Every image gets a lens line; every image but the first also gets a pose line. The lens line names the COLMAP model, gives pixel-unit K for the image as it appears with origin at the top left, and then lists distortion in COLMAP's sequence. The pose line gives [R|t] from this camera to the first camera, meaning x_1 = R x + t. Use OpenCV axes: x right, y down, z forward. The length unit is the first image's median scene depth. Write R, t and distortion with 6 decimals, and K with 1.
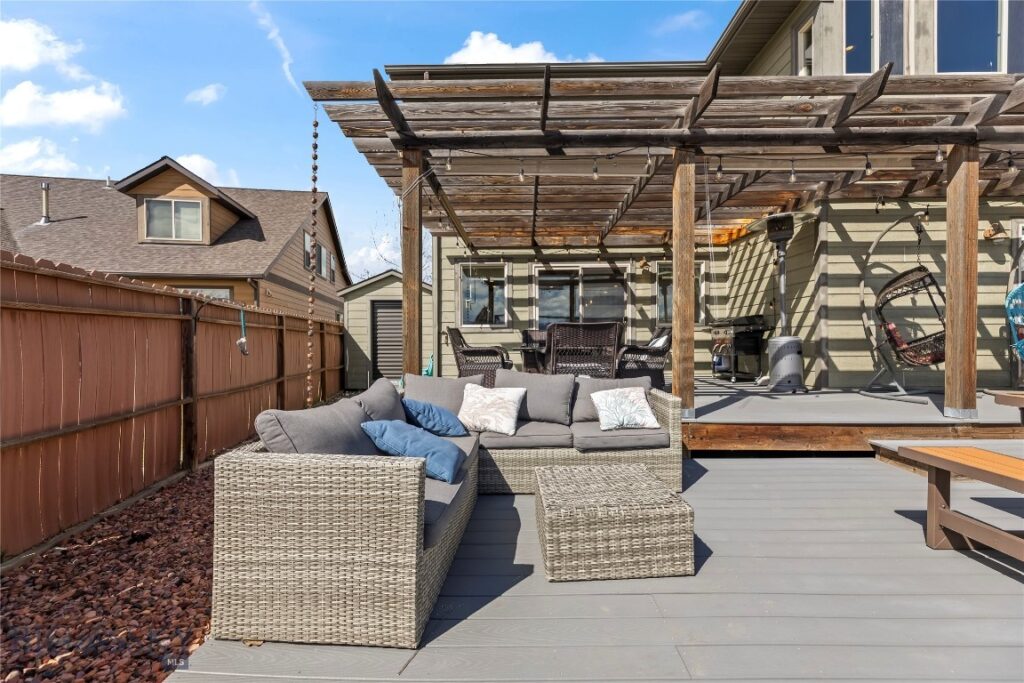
lens RADIAL K [[420.4, 0, 524.9], [0, 420.4, 356.1], [0, 0, 1]] dist [-0.004585, 0.000956]
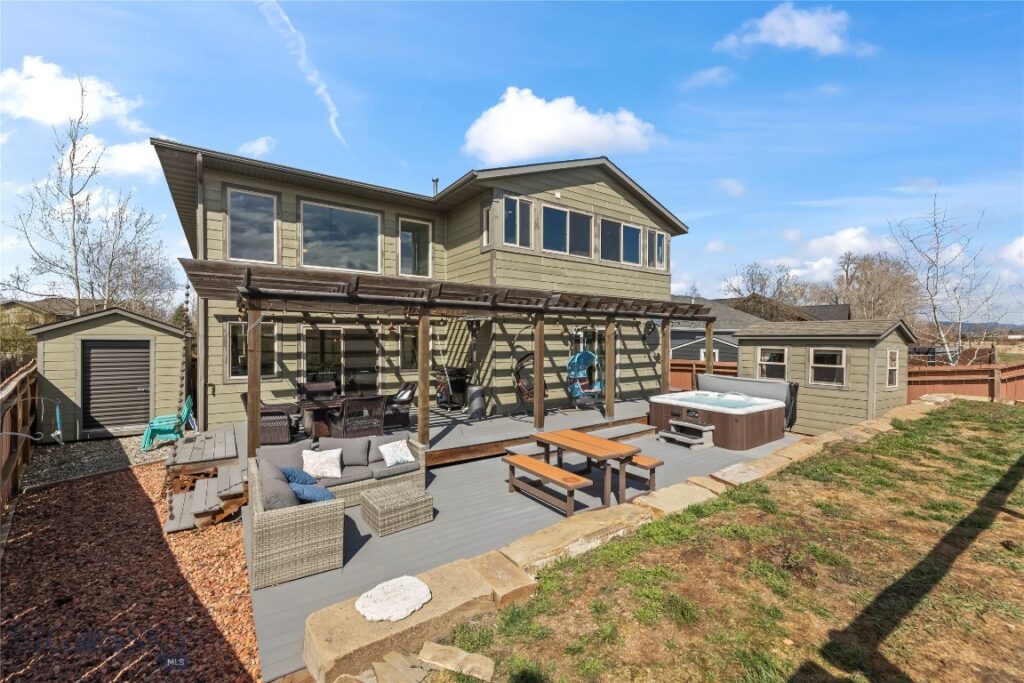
lens RADIAL K [[420.4, 0, 531.0], [0, 420.4, 333.5], [0, 0, 1]] dist [-0.004585, 0.000956]
pose [[0.798853, 0.015947, 0.601315, -0.262805], [0.006661, 0.999353, -0.035351, -0.207674], [-0.601489, 0.032245, 0.798230, -0.560790]]
